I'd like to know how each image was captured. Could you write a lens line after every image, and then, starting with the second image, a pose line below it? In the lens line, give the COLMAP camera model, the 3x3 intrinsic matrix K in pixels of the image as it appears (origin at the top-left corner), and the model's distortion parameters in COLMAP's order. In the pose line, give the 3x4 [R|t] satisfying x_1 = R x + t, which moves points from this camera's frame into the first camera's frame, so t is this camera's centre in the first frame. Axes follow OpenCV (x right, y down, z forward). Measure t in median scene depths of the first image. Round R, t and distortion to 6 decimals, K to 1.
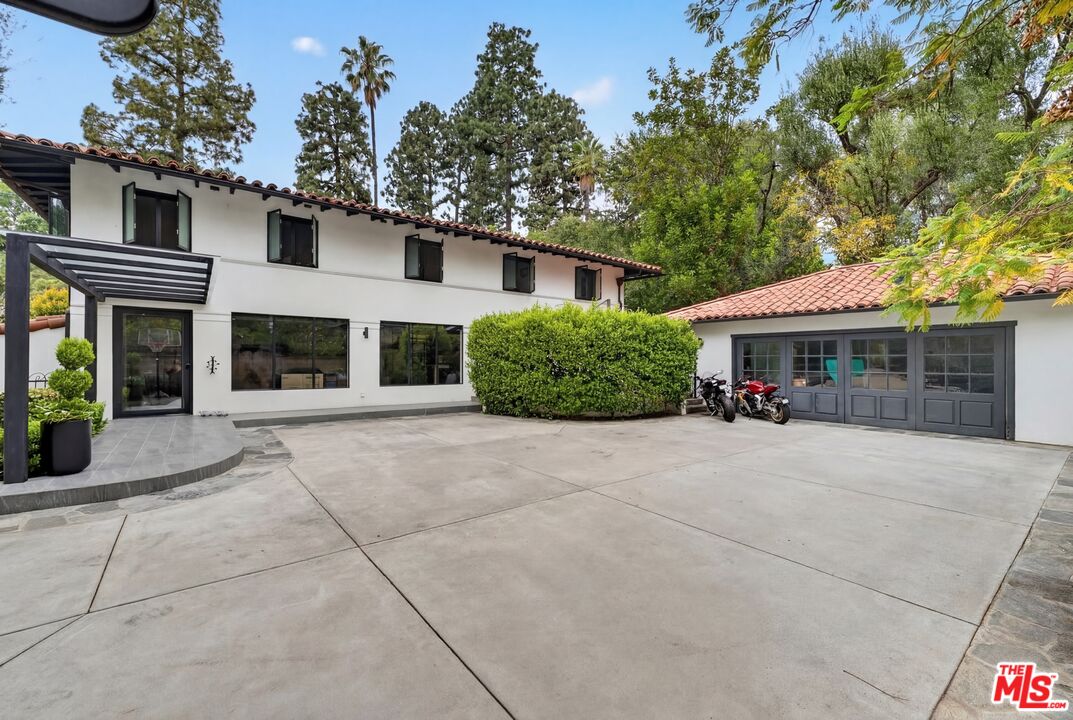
lens RADIAL K [[431.4, 0, 536.5], [0, 431.4, 360.0], [0, 0, 1]] dist [0.001846, 0.000378]
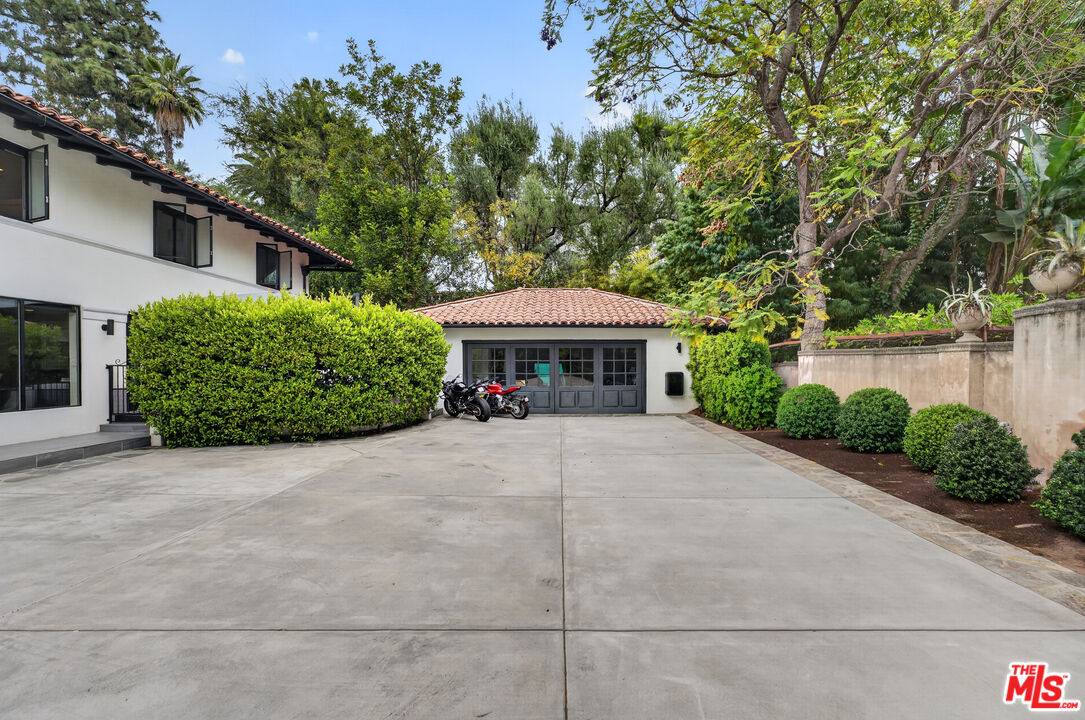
lens RADIAL K [[450.8, 0, 542.5], [0, 450.8, 360.0], [0, 0, 1]] dist [-0.050767, 0.042034]
pose [[0.621838, 0.003943, 0.783136, -0.335553], [0.004644, 0.999951, -0.008722, 0.000446], [-0.783132, 0.009061, 0.621789, 0.193792]]
